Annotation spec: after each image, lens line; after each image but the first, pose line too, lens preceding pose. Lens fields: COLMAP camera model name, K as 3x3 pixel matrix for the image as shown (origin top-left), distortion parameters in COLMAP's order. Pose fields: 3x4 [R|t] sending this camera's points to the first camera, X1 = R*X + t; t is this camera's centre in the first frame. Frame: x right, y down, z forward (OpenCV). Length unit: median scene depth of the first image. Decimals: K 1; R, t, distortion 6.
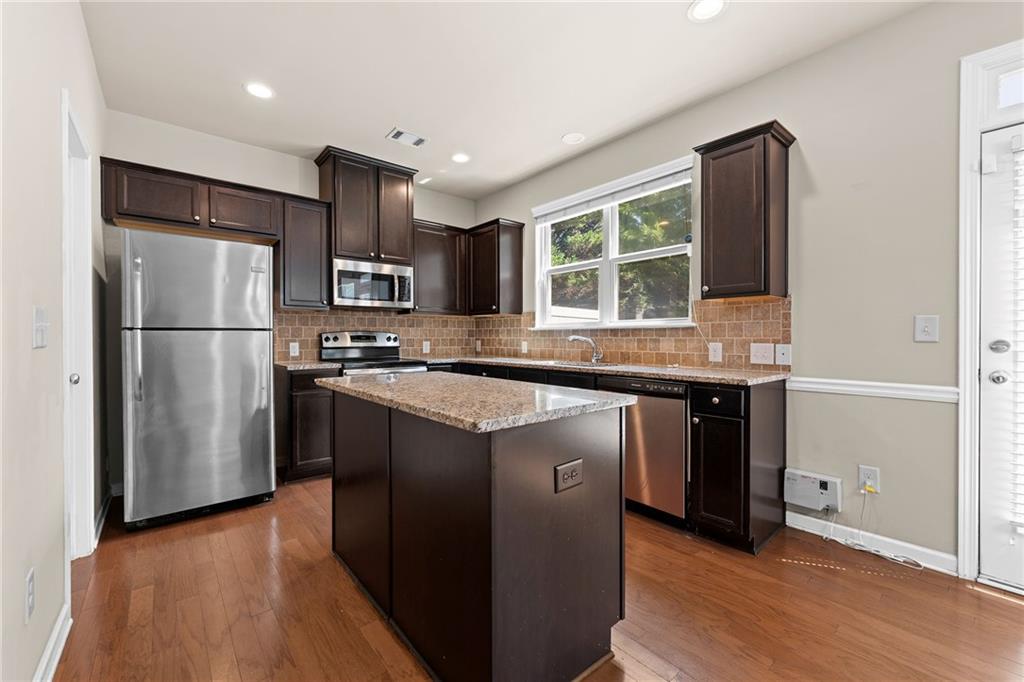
lens RADIAL K [[415.7, 0, 512.7], [0, 415.7, 339.8], [0, 0, 1]] dist [0.001382, -0.000191]
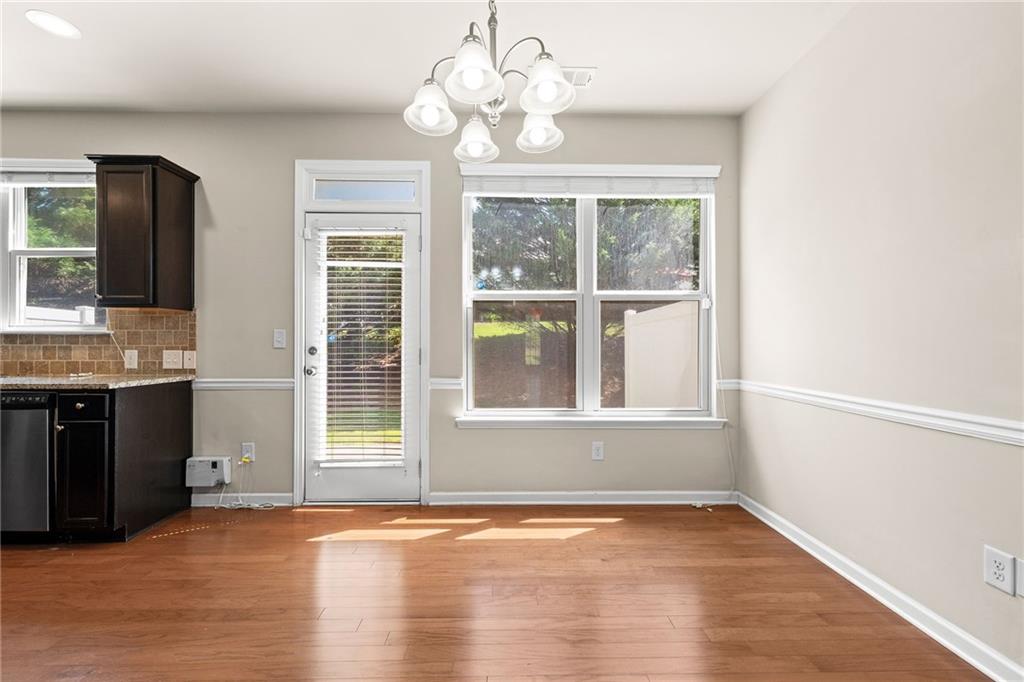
lens RADIAL K [[415.7, 0, 510.4], [0, 415.7, 343.2], [0, 0, 1]] dist [0.001382, -0.000191]
pose [[0.632008, 0.004075, 0.774951, 0.291943], [0.002954, 0.999966, -0.007668, 0.000818], [-0.774956, 0.007135, 0.631975, -0.392295]]
